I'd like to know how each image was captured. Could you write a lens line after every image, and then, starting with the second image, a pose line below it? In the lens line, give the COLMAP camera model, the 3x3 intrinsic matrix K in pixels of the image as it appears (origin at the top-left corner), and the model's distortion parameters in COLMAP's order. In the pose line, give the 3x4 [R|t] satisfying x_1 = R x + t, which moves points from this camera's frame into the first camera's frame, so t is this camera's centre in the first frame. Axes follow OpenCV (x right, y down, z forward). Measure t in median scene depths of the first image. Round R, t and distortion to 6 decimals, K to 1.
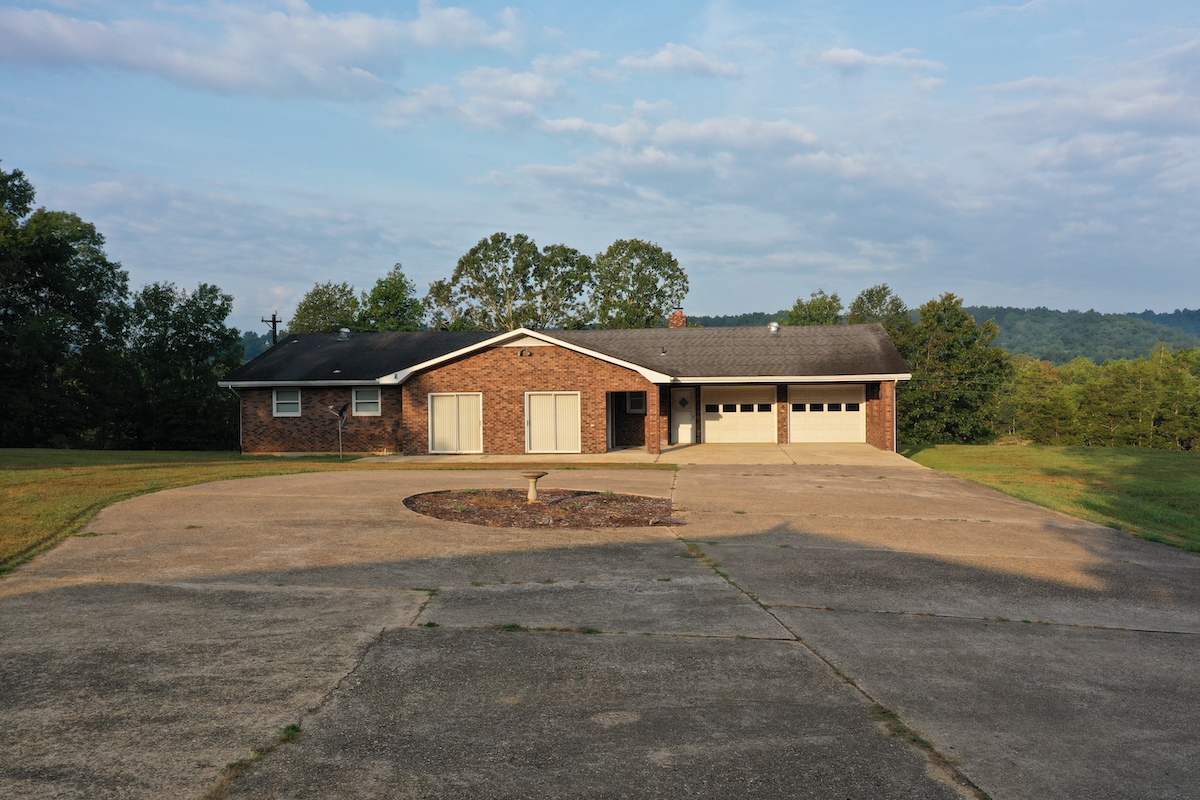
lens RADIAL K [[949.4, 0, 600.0], [0, 949.4, 400.0], [0, 0, 1]] dist [0.008467, 0.000906]
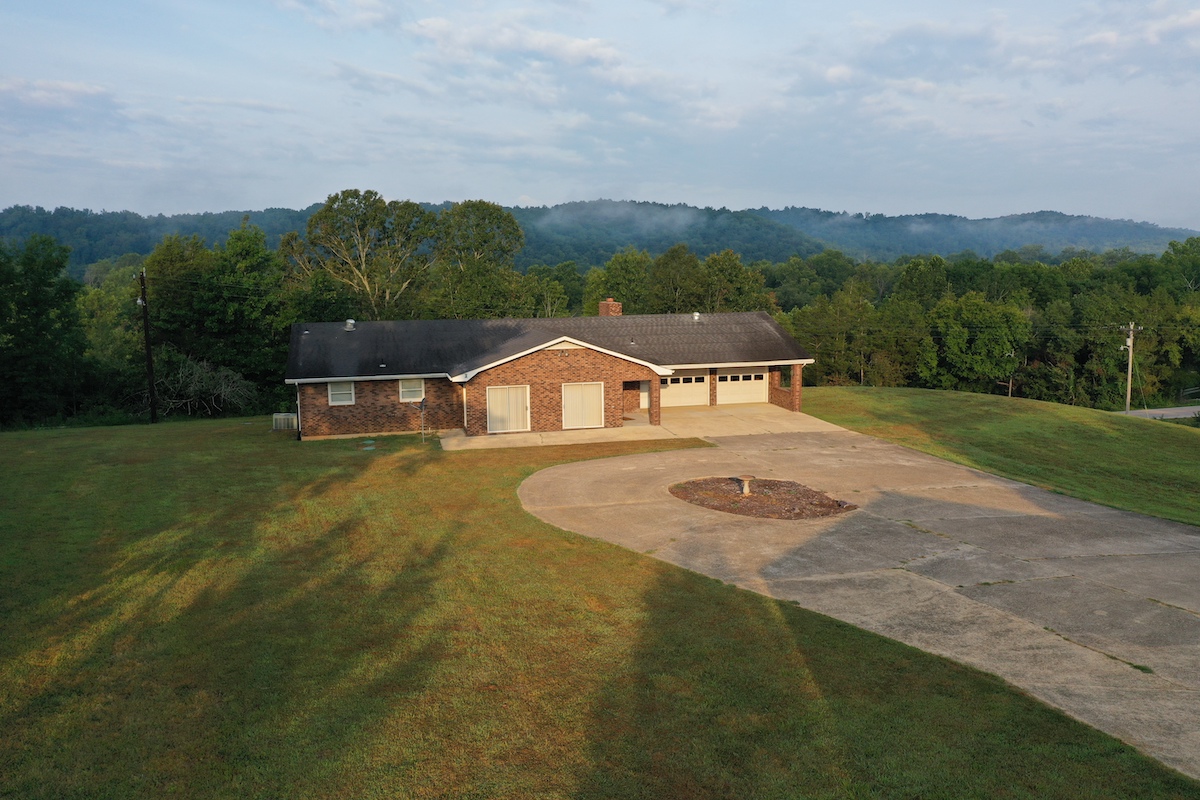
lens RADIAL K [[949.4, 0, 600.0], [0, 949.4, 400.0], [0, 0, 1]] dist [0.008467, 0.000906]
pose [[0.936072, -0.049690, 0.348281, -0.481046], [0.008008, 0.992728, 0.120109, -0.140840], [-0.351717, -0.109642, 0.929663, -0.237822]]
